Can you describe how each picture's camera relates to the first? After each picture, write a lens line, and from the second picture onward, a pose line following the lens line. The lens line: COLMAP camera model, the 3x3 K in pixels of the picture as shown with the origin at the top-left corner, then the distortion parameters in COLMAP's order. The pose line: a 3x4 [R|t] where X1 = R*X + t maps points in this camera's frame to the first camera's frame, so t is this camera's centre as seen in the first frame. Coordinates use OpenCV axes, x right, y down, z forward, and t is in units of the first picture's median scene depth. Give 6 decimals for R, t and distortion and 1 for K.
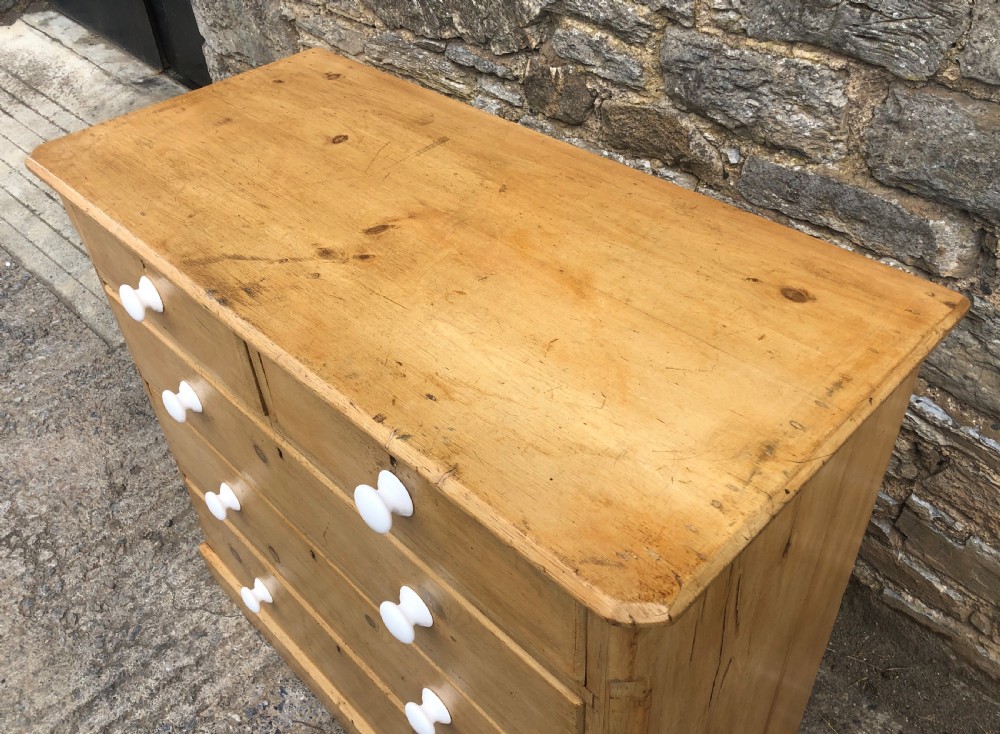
lens RADIAL K [[854.6, 0, 495.6], [0, 854.6, 354.3], [0, 0, 1]] dist [0.001145, 0.009414]
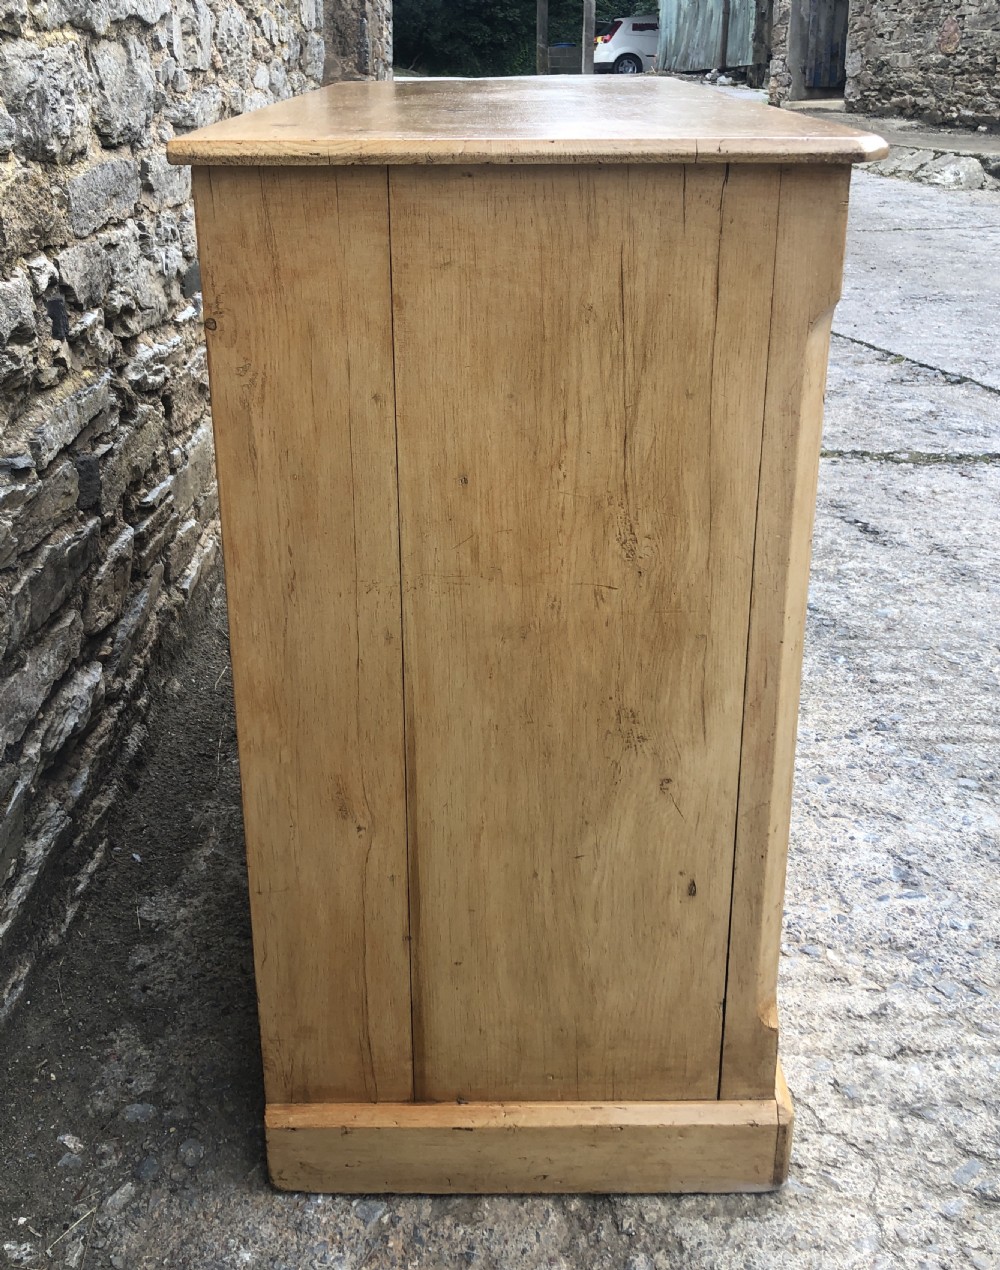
lens RADIAL K [[1214.9, 0, 513.6], [0, 1214.9, 480.0], [0, 0, 1]] dist [0.035439, -0.019667]
pose [[-0.727041, -0.180525, 0.662436, -0.853778], [0.473203, 0.567326, 0.673958, -0.667073], [-0.497484, 0.803462, -0.327045, 1.419263]]
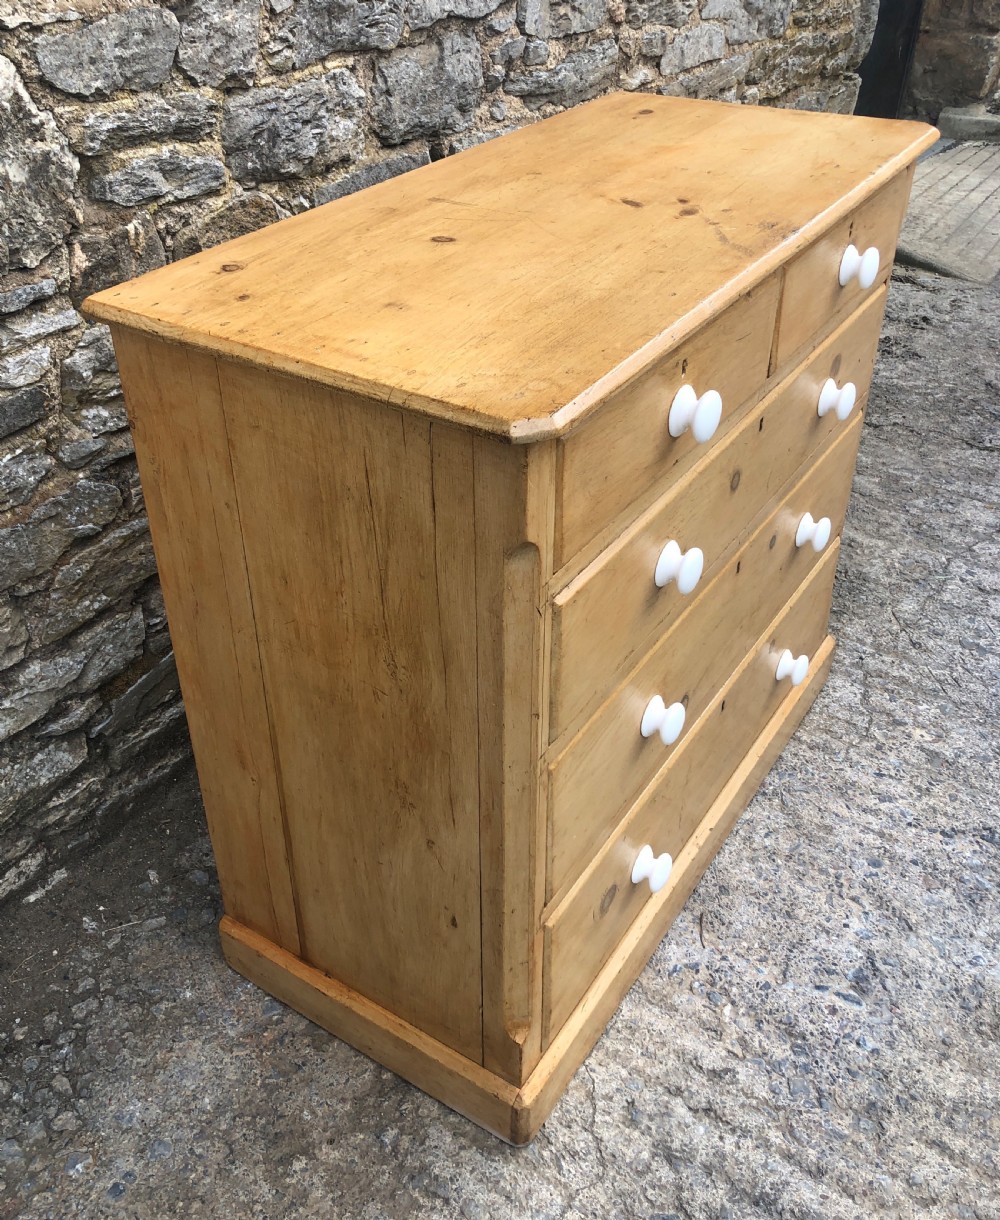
lens RADIAL K [[1150.7, 0, 498.1], [0, 1150.7, 583.4], [0, 0, 1]] dist [0.000226, 0.029261]
pose [[-0.224843, -0.501647, 0.835342, -1.134839], [0.637900, 0.572264, 0.515361, -0.537302], [-0.736565, 0.648740, 0.191331, 0.892830]]
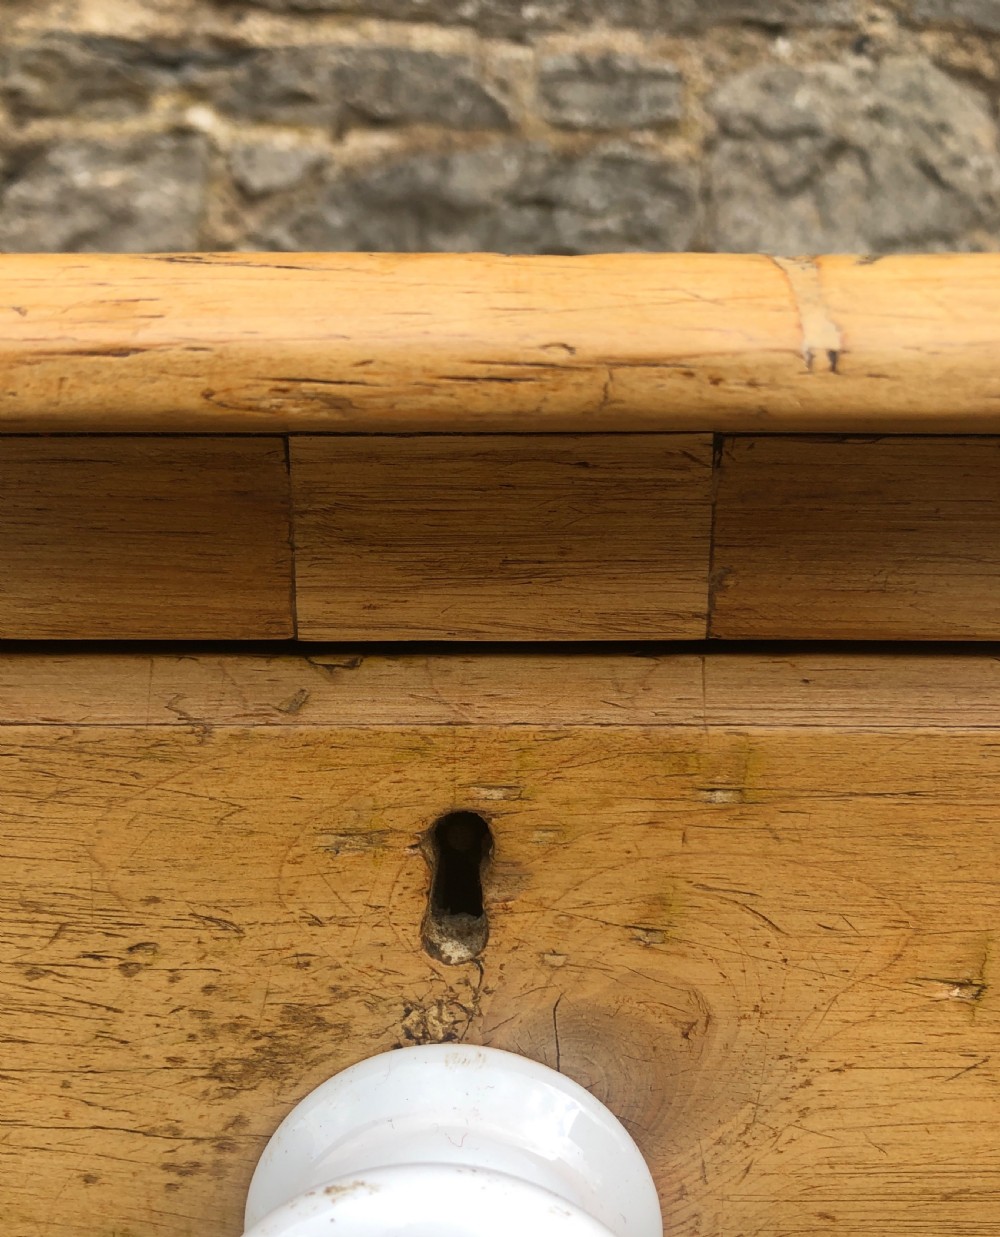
lens RADIAL K [[1322.4, 0, 500.0], [0, 1322.4, 618.5], [0, 0, 1]] dist [0.007966, 0.004840]
pose [[0.719572, -0.028261, 0.693843, -0.156335], [0.403877, 0.829829, -0.385054, 0.106755], [-0.564889, 0.557301, 0.608536, 0.533503]]
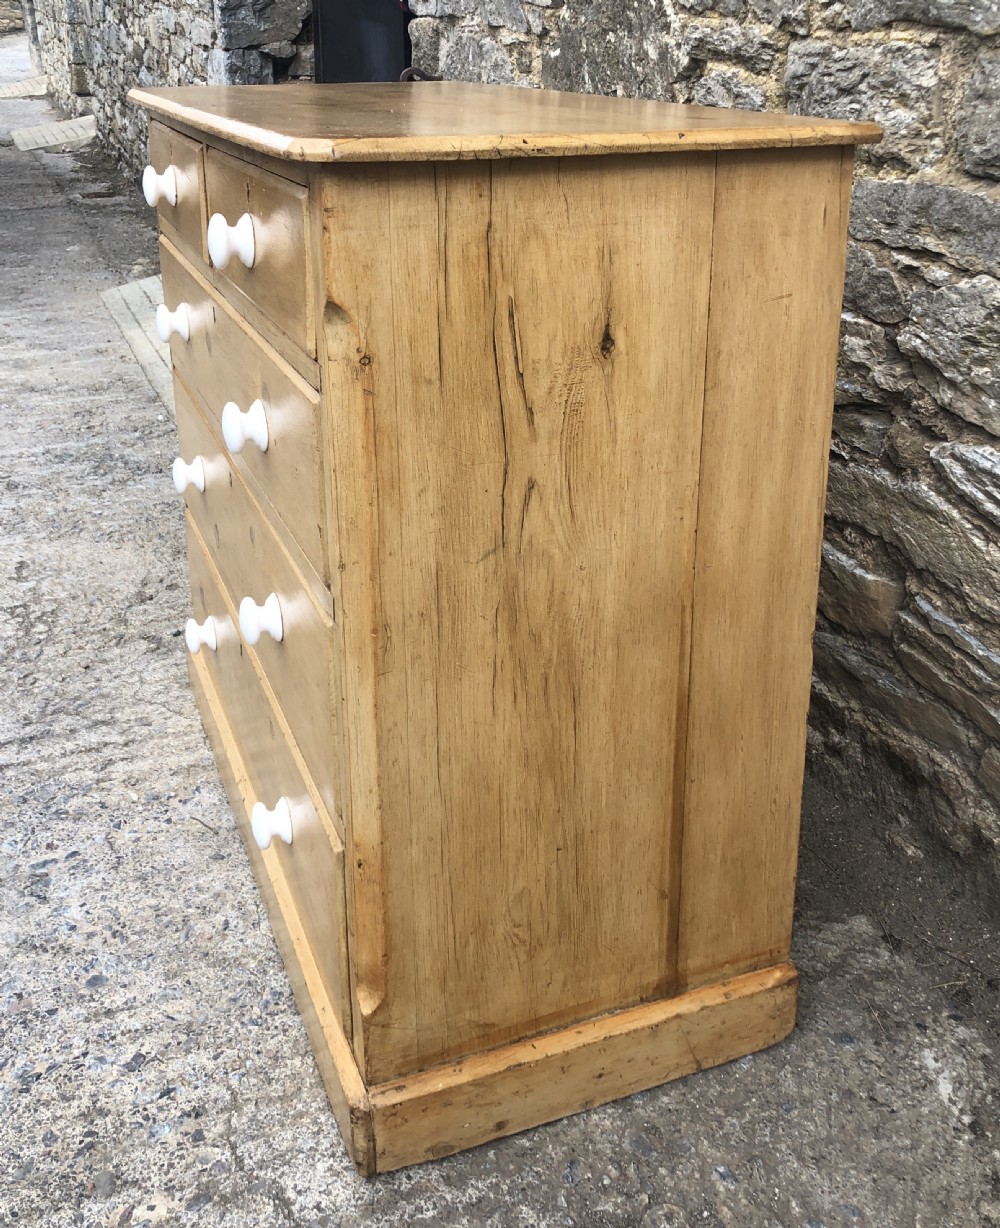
lens RADIAL K [[1265.5, 0, 500.5], [0, 1265.5, 497.1], [0, 0, 1]] dist [0.012923, -0.023511]
pose [[0.921441, 0.180755, -0.343910, 0.463834], [-0.283039, 0.918690, -0.275496, 0.496258], [0.266150, 0.351193, 0.897679, -0.091820]]
